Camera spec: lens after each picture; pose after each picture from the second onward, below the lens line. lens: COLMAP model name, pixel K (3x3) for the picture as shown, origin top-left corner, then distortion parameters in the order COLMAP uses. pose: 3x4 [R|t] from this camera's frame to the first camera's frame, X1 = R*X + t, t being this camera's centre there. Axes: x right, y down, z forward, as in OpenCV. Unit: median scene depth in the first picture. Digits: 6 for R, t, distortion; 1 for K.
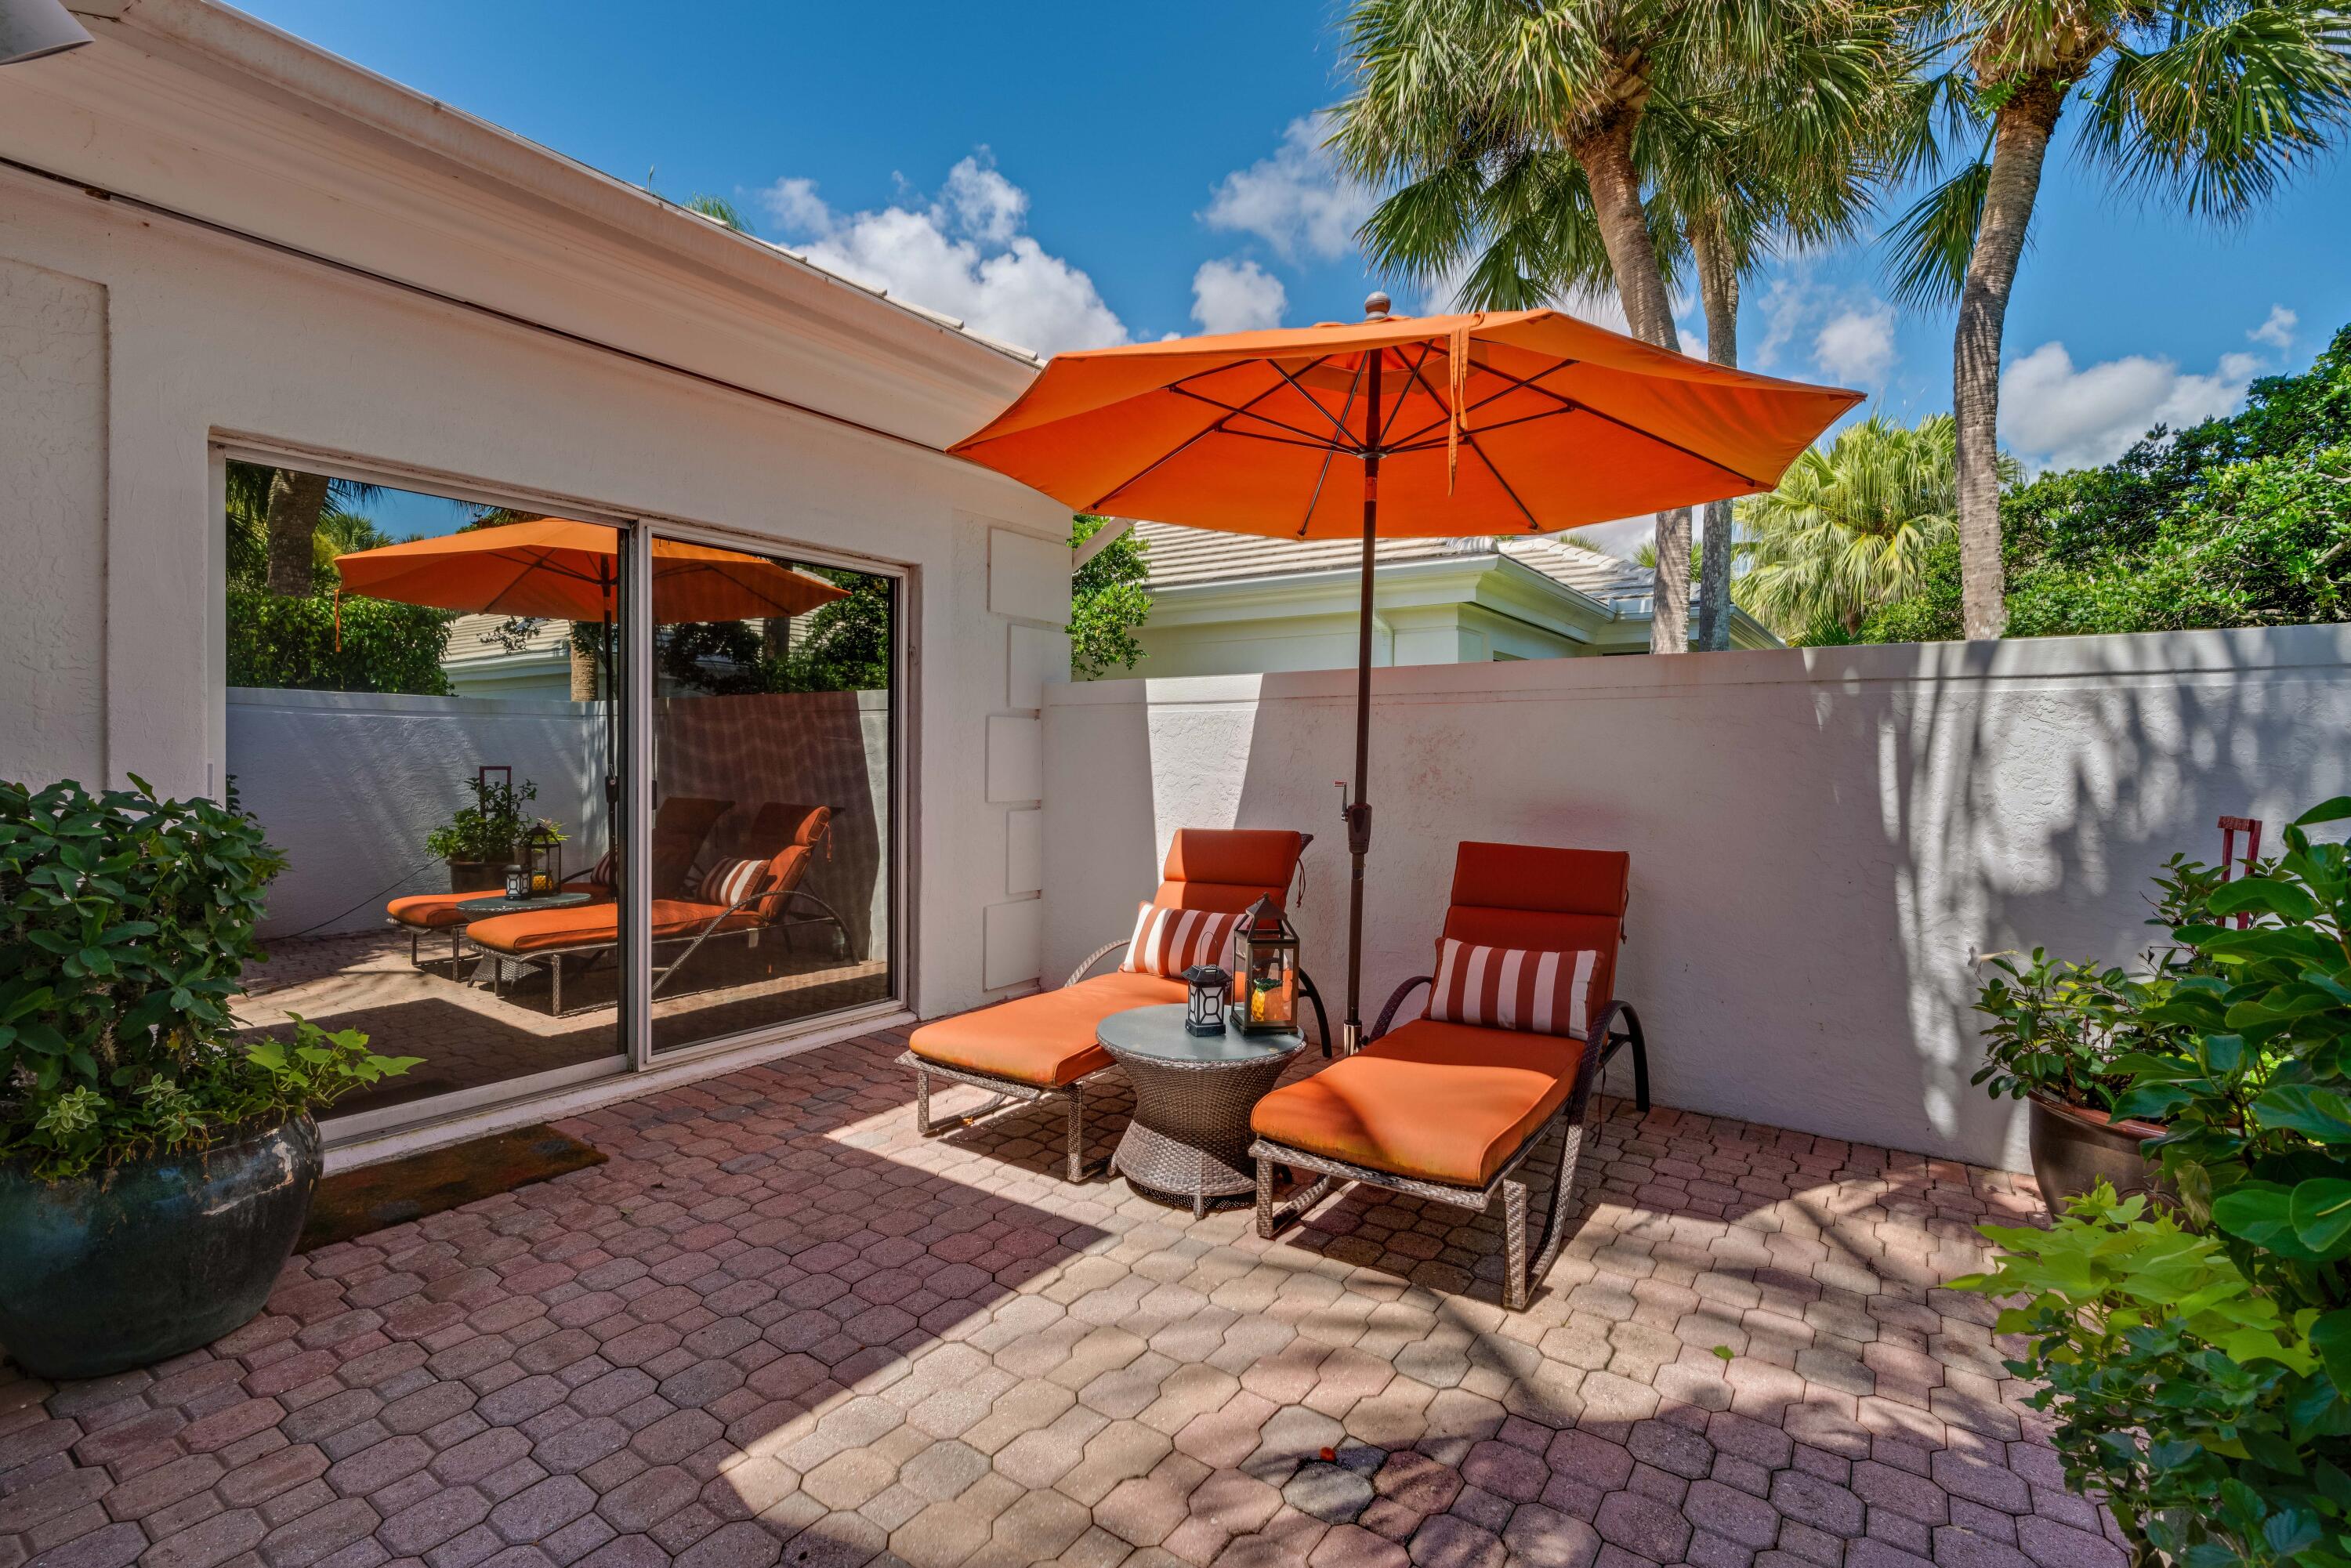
lens RADIAL K [[1063.7, 0, 1176.5], [0, 1063.7, 772.0], [0, 0, 1]] dist [-0.000308, 0.000304]
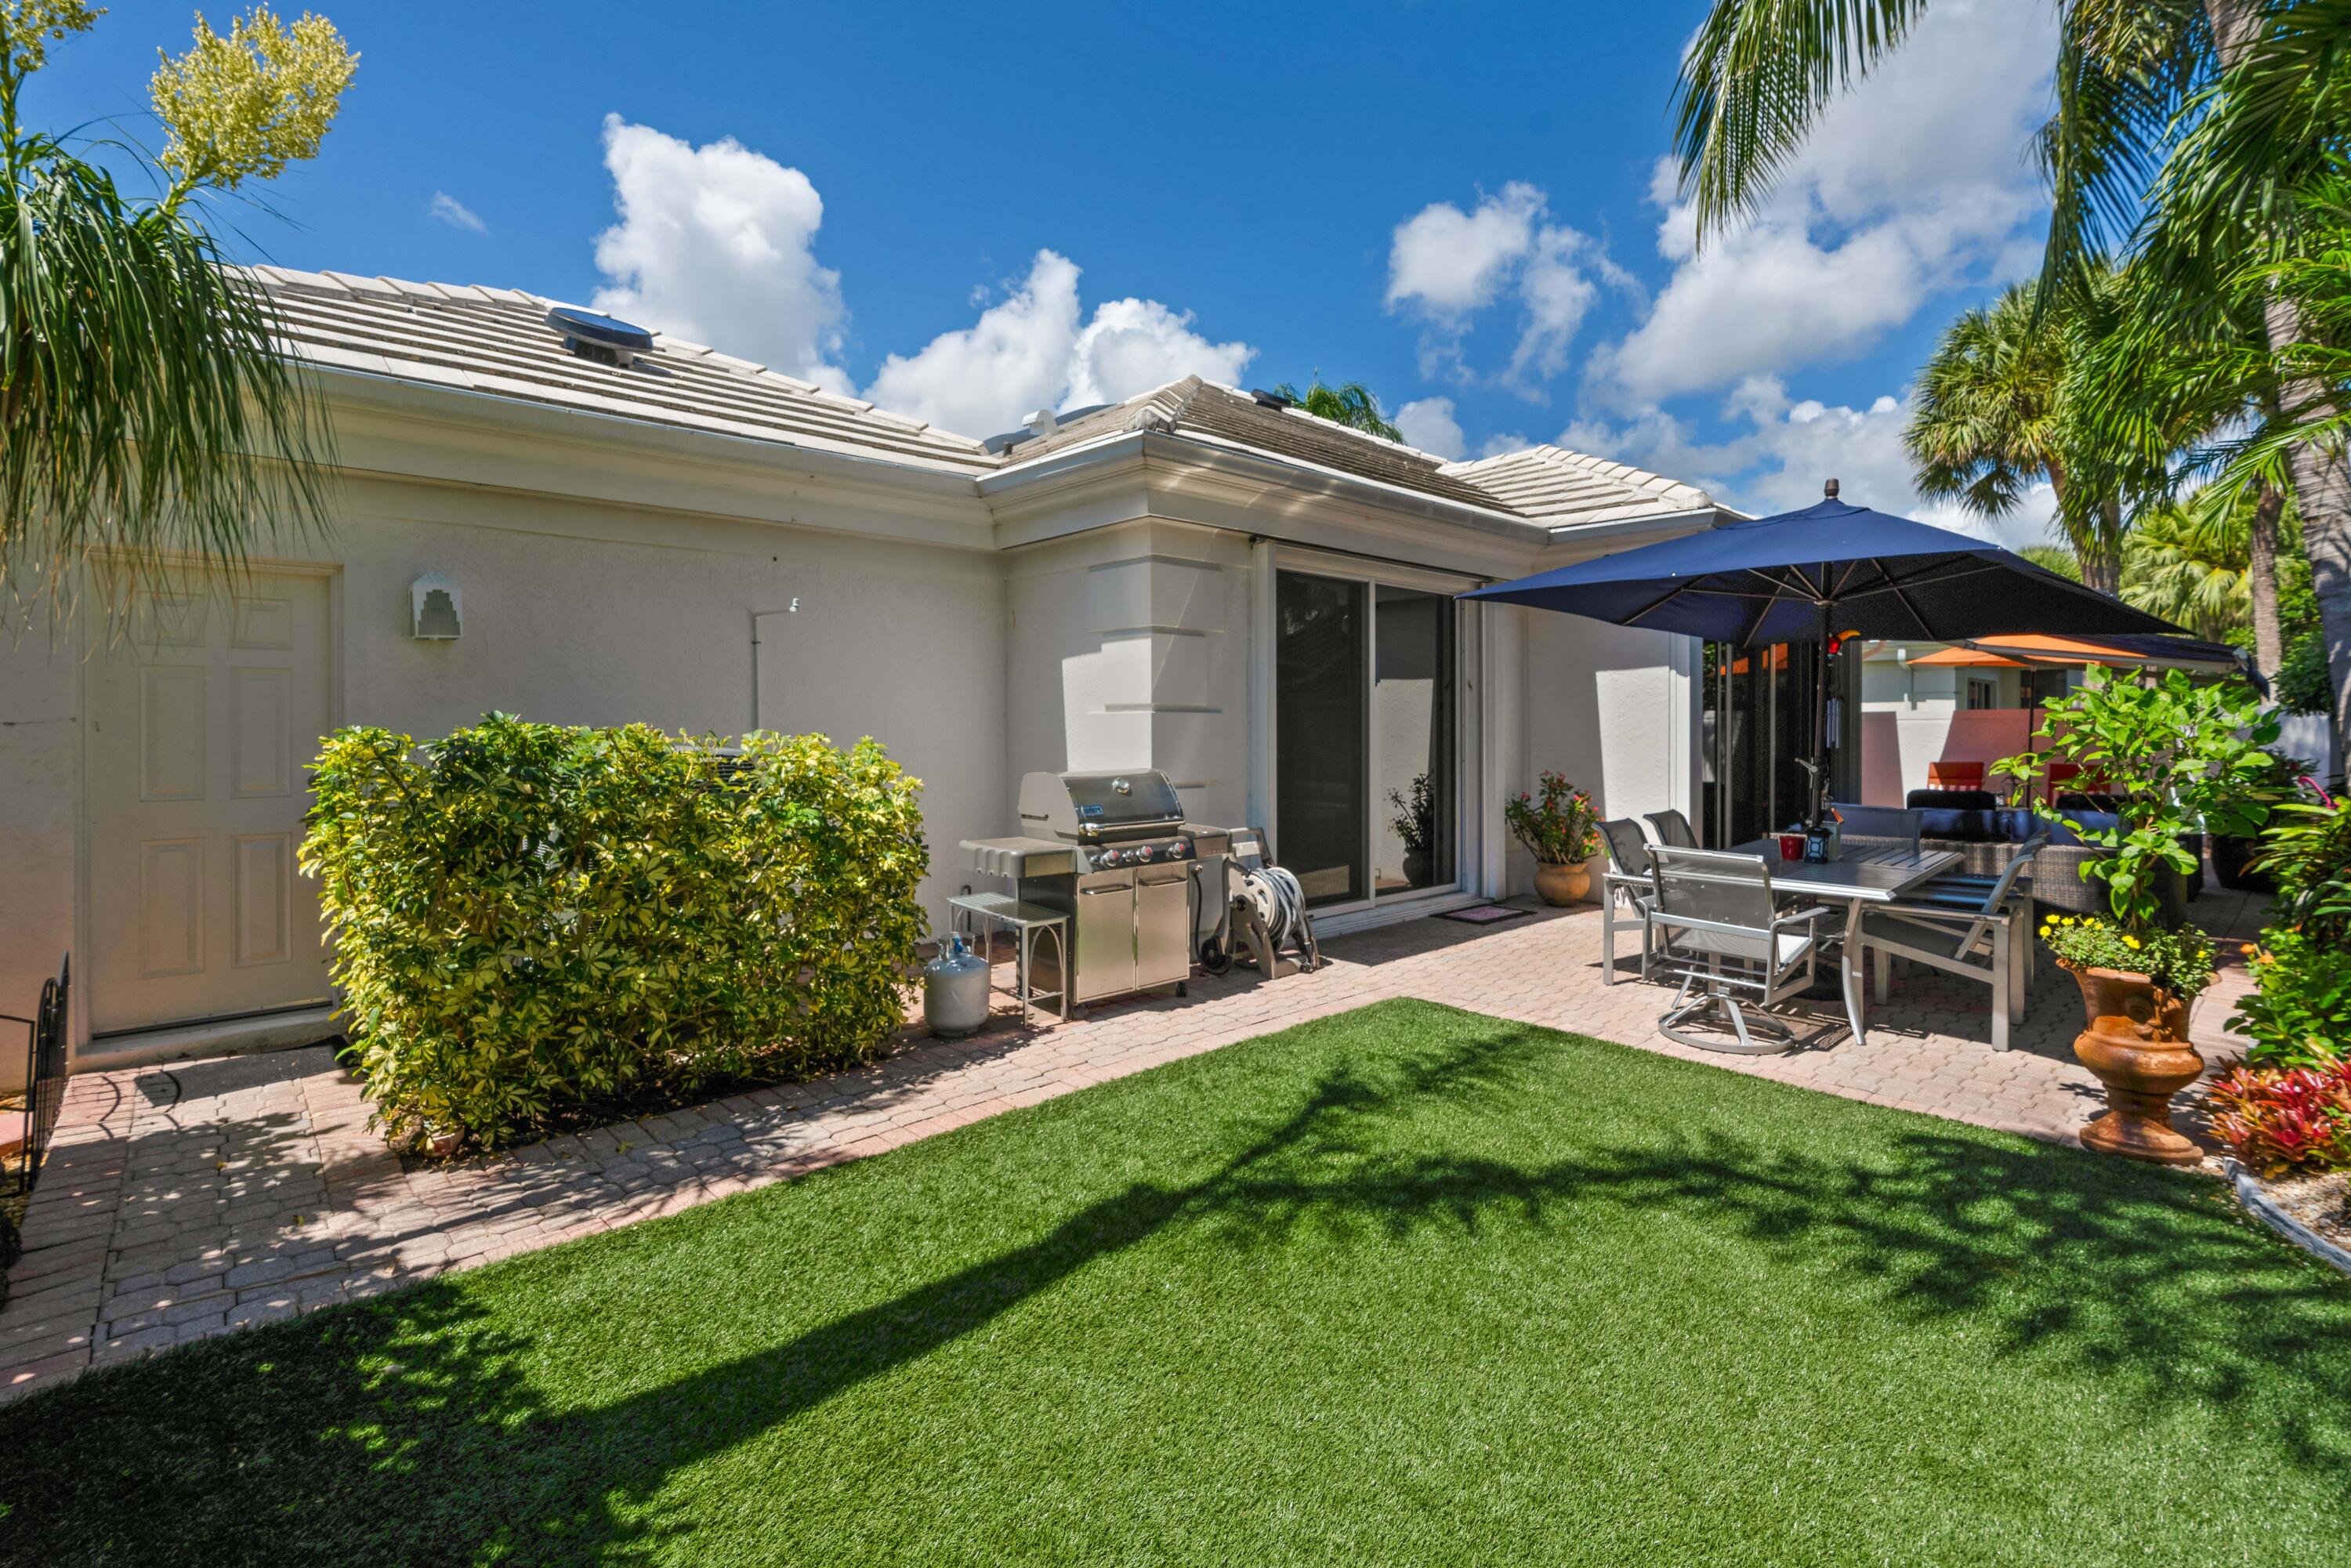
lens RADIAL K [[1063.7, 0, 1175.1], [0, 1063.7, 731.0], [0, 0, 1]] dist [-0.000308, 0.000304]
pose [[0.976947, -0.000366, -0.213480, -0.842930], [-0.002408, 0.999916, -0.012737, 0.007243], [0.213467, 0.012957, 0.976864, -1.410187]]
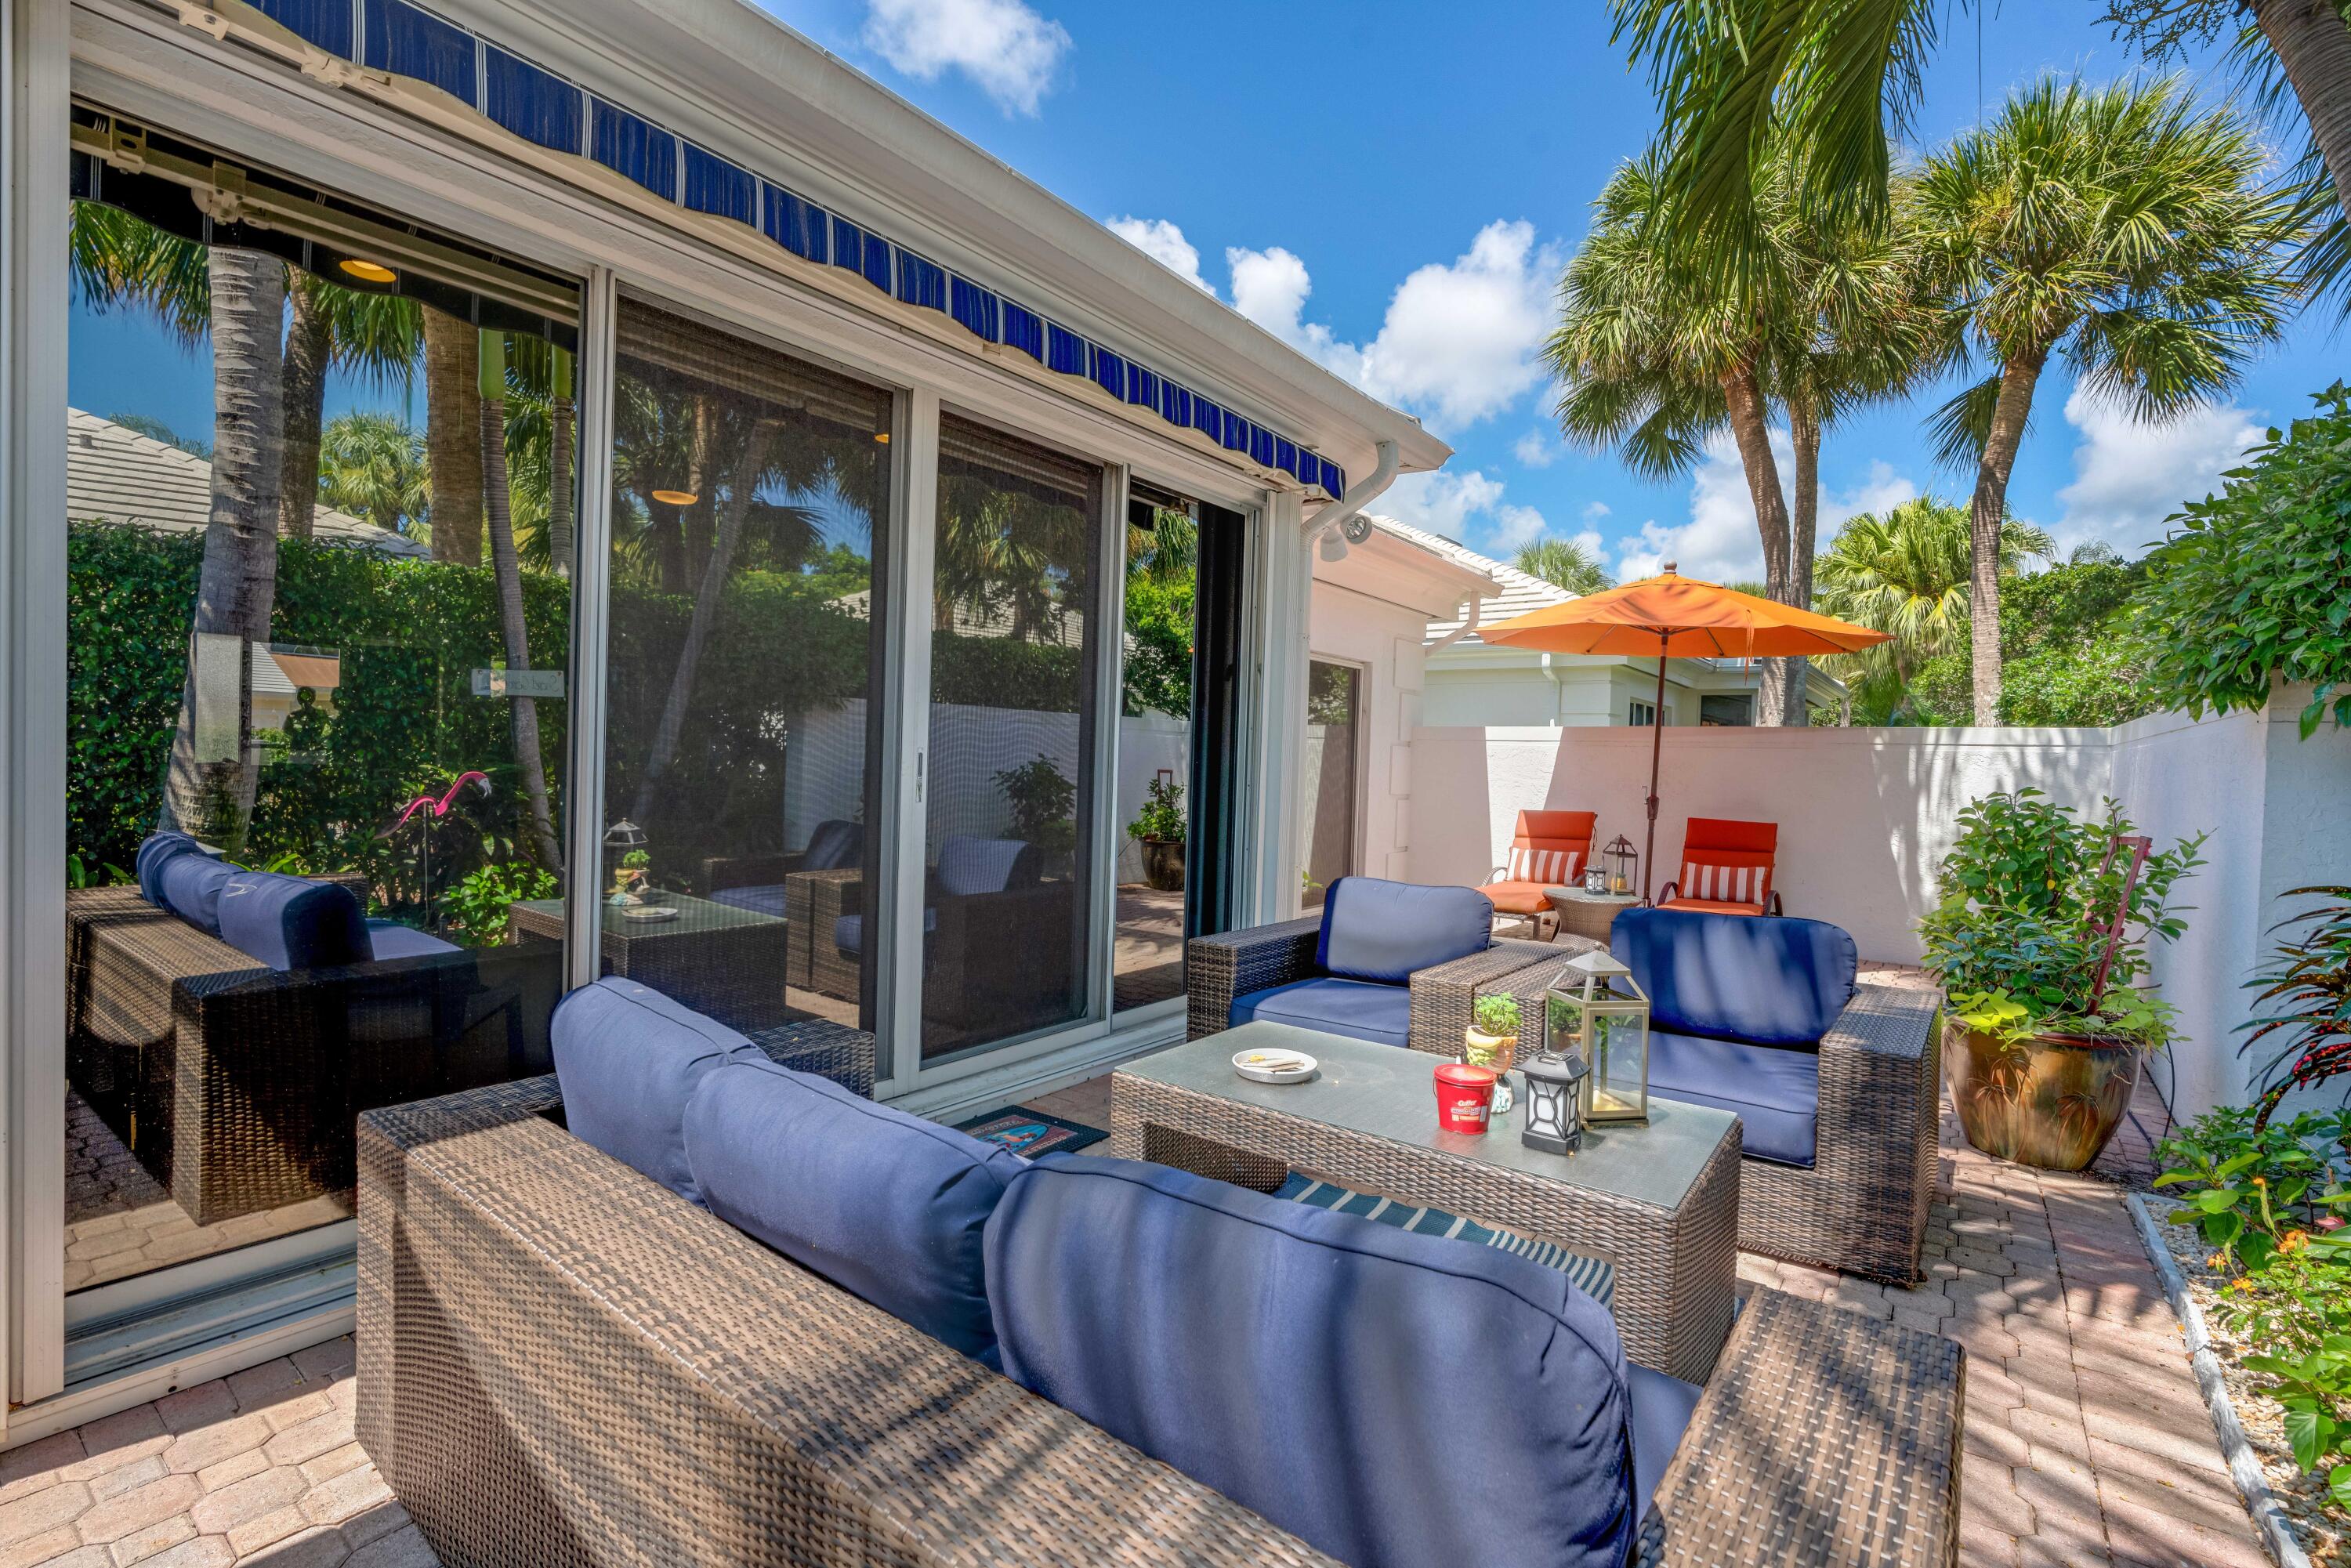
lens RADIAL K [[1063.7, 0, 1172.4], [0, 1063.7, 781.9], [0, 0, 1]] dist [-0.000308, 0.000304]
pose [[0.999015, 0.025049, -0.036622, -0.334166], [-0.024884, 0.999678, 0.004967, 0.006457], [0.036735, -0.004051, 0.999317, -0.547008]]
